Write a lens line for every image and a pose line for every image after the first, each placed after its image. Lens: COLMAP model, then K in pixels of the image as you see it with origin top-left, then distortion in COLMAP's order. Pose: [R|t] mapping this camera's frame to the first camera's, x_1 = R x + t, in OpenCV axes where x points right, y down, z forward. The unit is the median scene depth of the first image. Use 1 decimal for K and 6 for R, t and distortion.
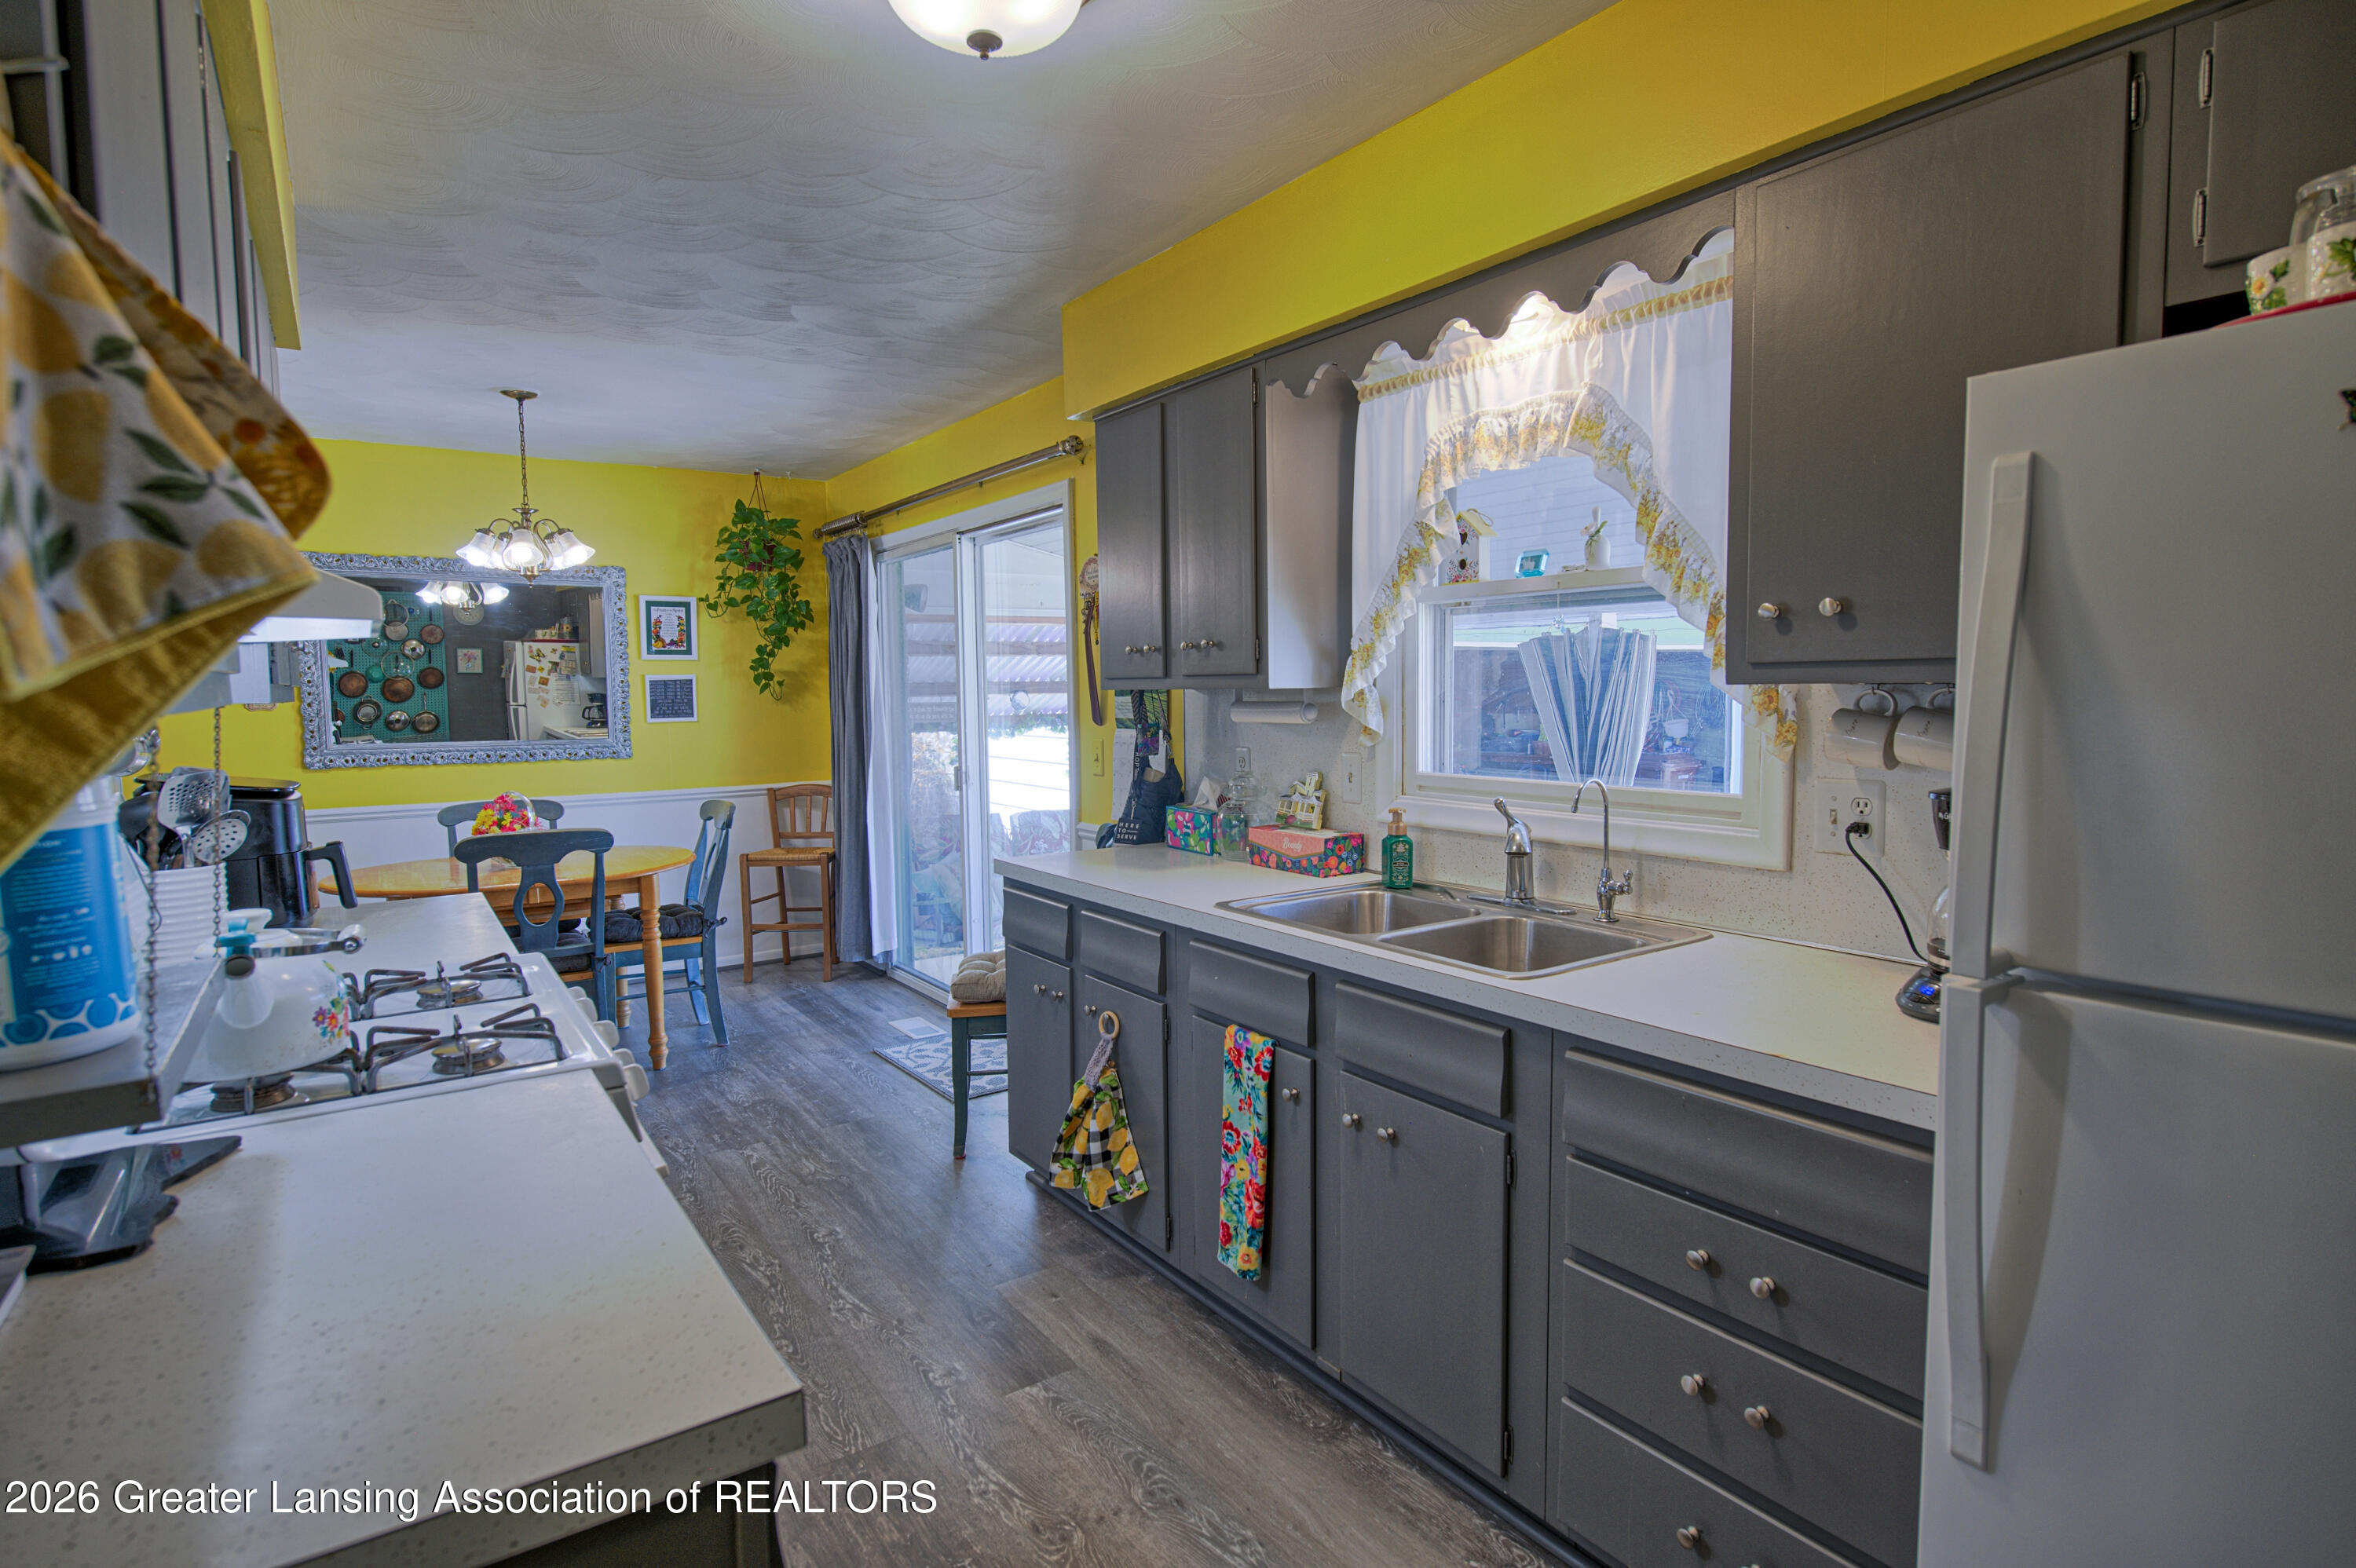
lens RADIAL K [[1196.3, 0, 1183.9], [0, 1196.3, 782.0], [0, 0, 1]] dist [-0.005135, -0.001955]
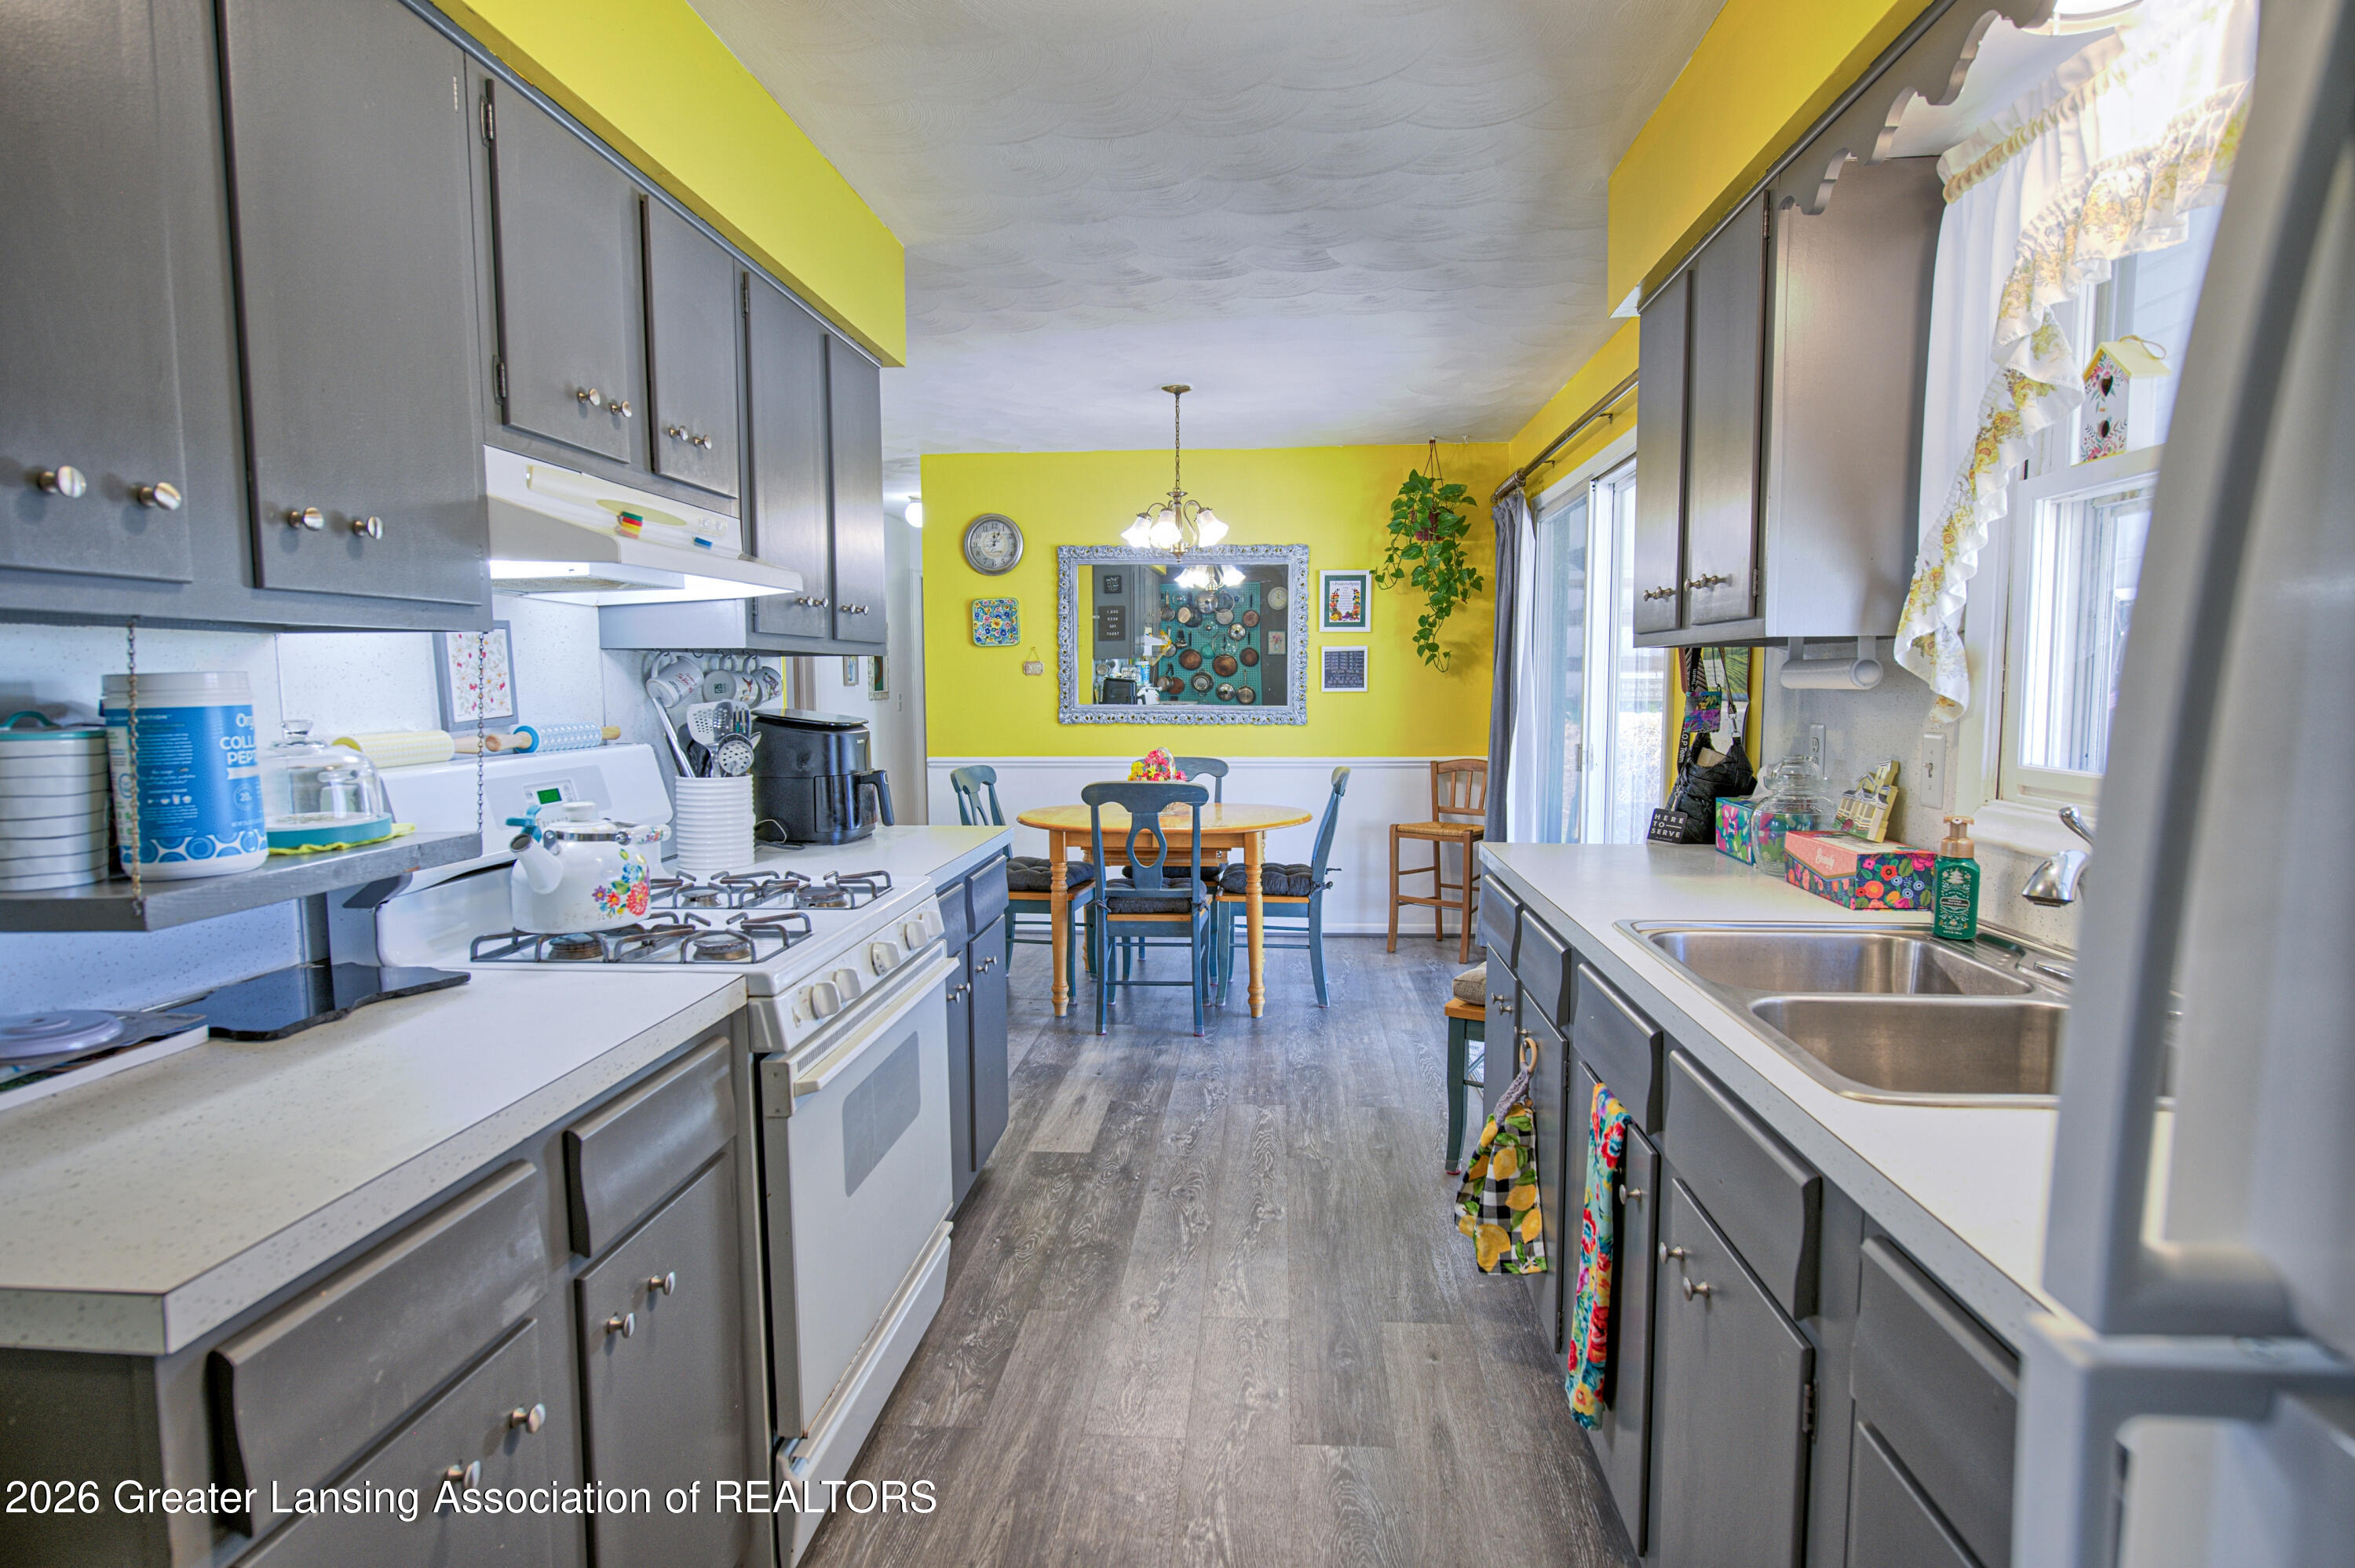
lens RADIAL K [[1195.7, 0, 1183.4], [0, 1195.7, 782.0], [0, 0, 1]] dist [-0.005135, -0.001955]
pose [[0.772816, 0.063244, -0.631471, 0.176464], [-0.055757, 0.997941, 0.031710, 0.003905], [0.632176, 0.010703, 0.774751, 0.152184]]
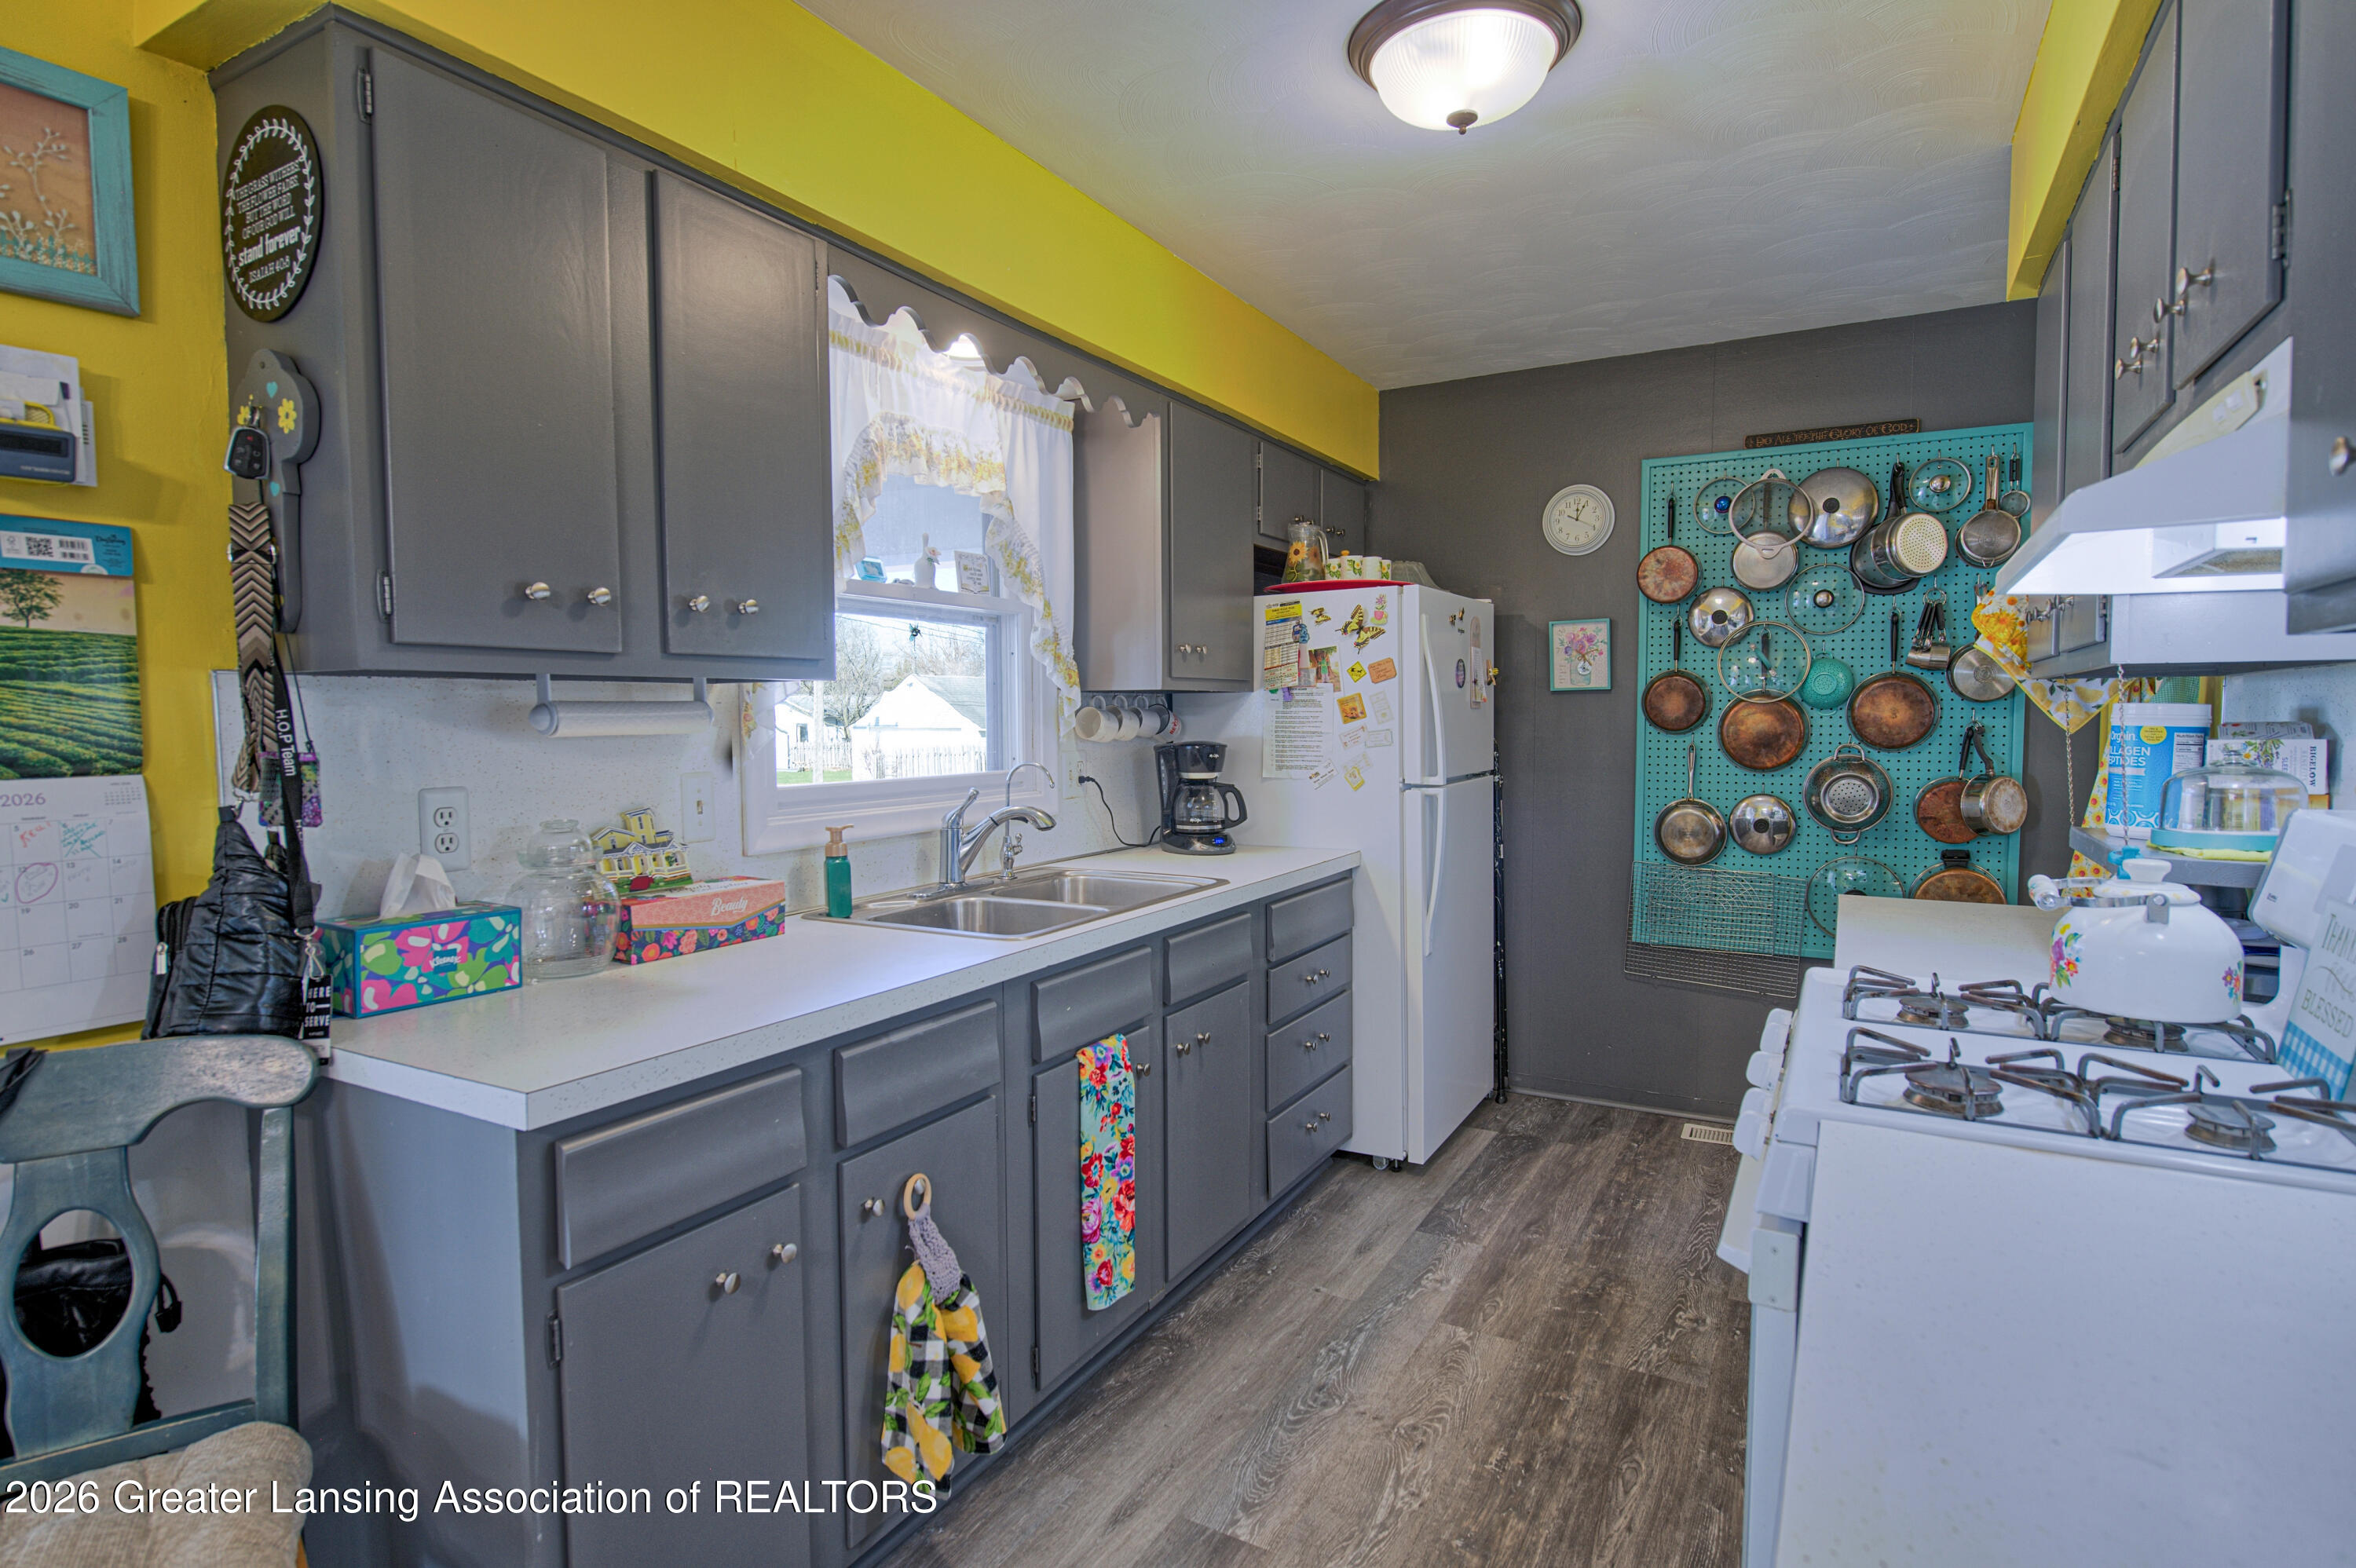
lens RADIAL K [[1196.3, 0, 1183.9], [0, 1196.3, 782.0], [0, 0, 1]] dist [-0.005135, -0.001955]
pose [[-0.439014, -0.036201, 0.897750, -0.476230], [0.084280, 0.993123, 0.081261, -0.039308], [-0.894519, 0.111337, -0.432944, 0.773176]]
